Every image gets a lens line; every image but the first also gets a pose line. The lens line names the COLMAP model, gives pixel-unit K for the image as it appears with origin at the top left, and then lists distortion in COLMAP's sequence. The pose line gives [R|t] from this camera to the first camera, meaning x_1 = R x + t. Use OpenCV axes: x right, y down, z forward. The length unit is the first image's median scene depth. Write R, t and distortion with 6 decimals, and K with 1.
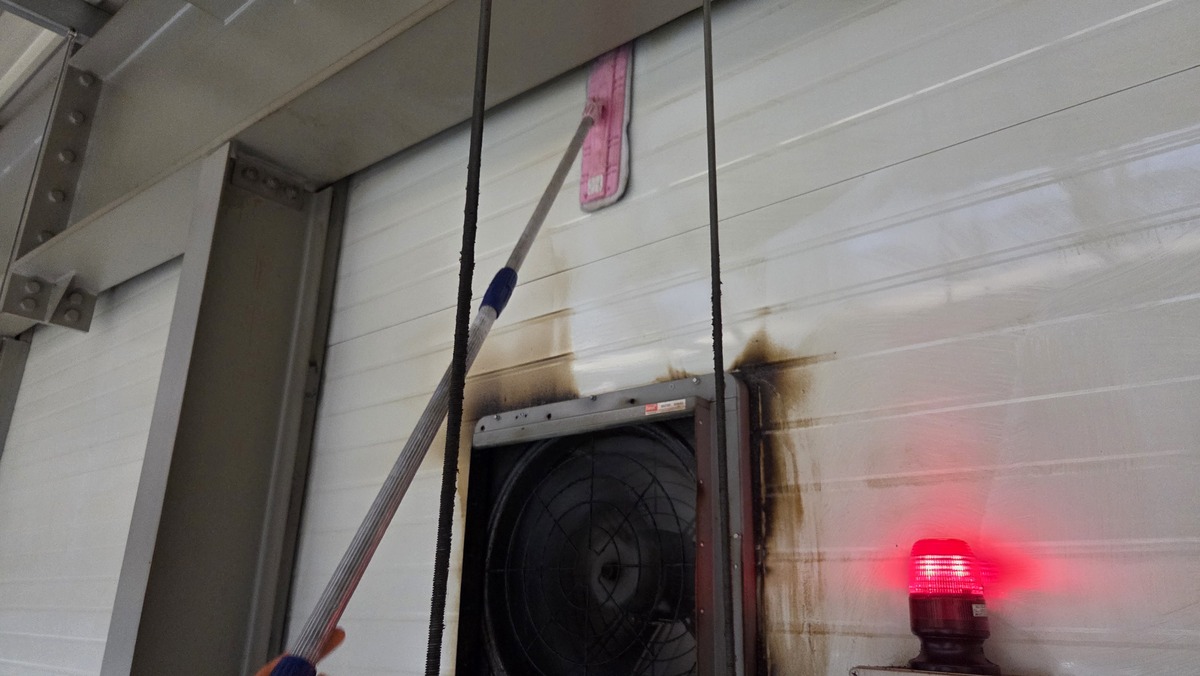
lens RADIAL K [[823.2, 0, 612.0], [0, 823.2, 343.4], [0, 0, 1]] dist [0.073056, -0.034331]
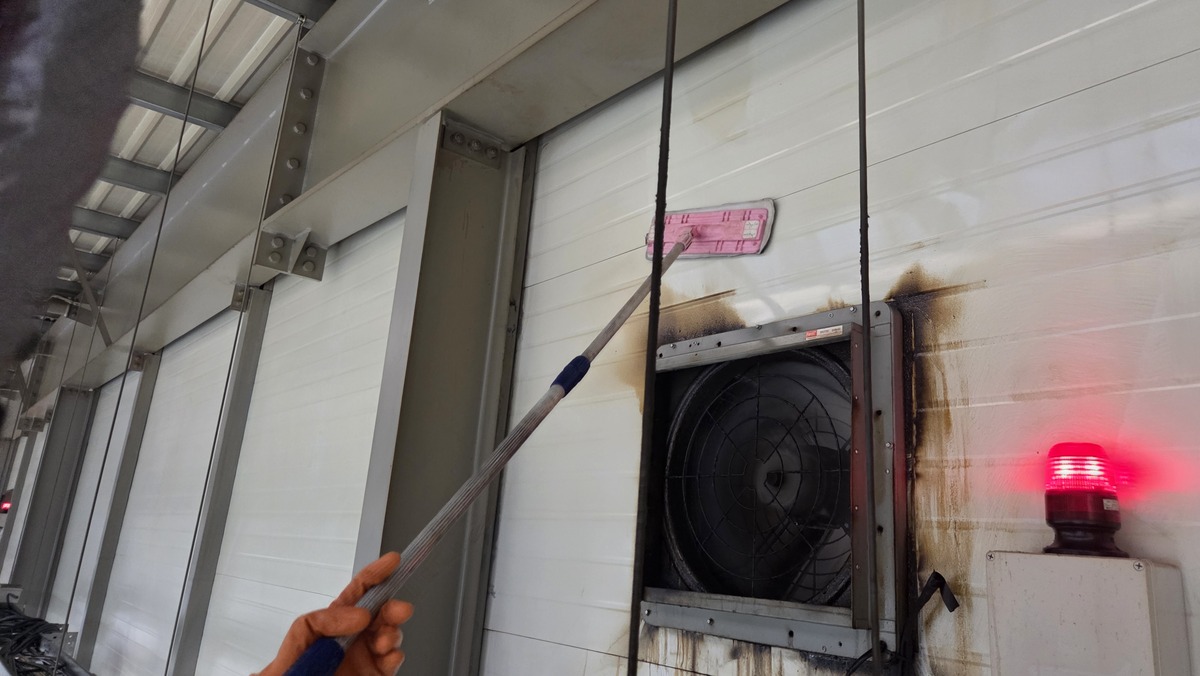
lens RADIAL K [[823.2, 0, 638.8], [0, 823.2, 327.0], [0, 0, 1]] dist [0.073056, -0.034331]
pose [[0.985968, -0.002857, -0.166912, 0.003425], [0.009550, 0.999181, 0.039312, 0.021549], [0.166663, -0.040354, 0.985188, -0.140133]]
